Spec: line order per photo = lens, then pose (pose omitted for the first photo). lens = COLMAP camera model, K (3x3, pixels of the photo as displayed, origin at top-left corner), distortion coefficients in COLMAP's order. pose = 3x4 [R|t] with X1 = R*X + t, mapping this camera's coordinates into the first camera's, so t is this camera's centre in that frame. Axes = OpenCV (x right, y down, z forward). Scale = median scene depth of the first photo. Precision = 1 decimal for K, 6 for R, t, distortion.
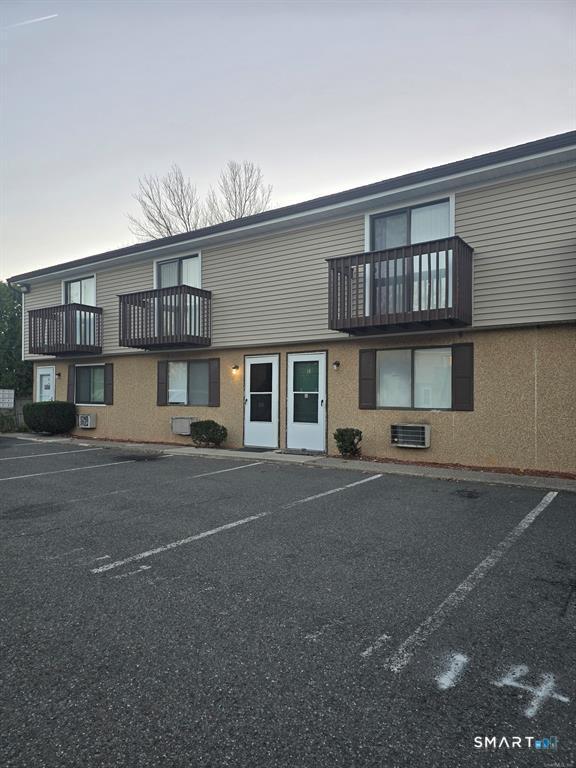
lens RADIAL K [[484.5, 0, 286.1], [0, 484.5, 388.4], [0, 0, 1]] dist [0.062599, 0.001684]
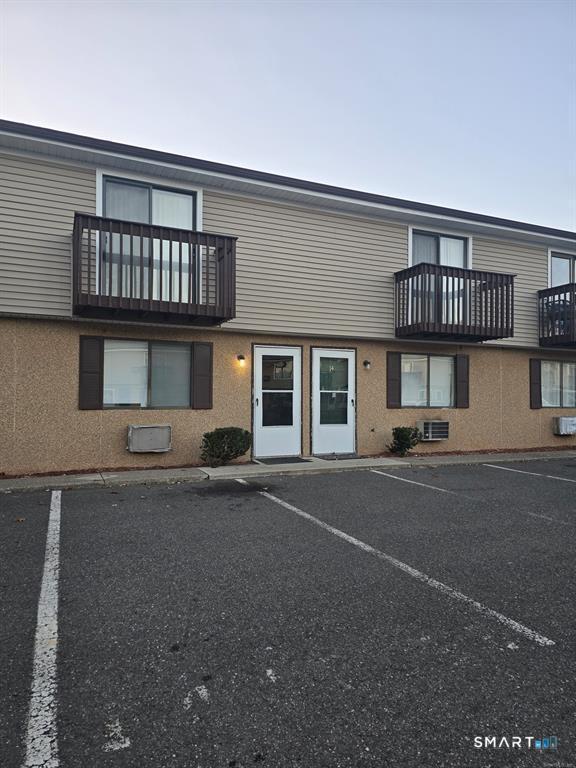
lens RADIAL K [[512.6, 0, 290.9], [0, 512.6, 388.1], [0, 0, 1]] dist [0.059408, -0.004791]
pose [[0.533448, 0.016364, 0.845675, -0.830577], [-0.022614, 0.999731, -0.005080, 0.008581], [-0.845531, -0.016414, 0.533675, 0.548638]]
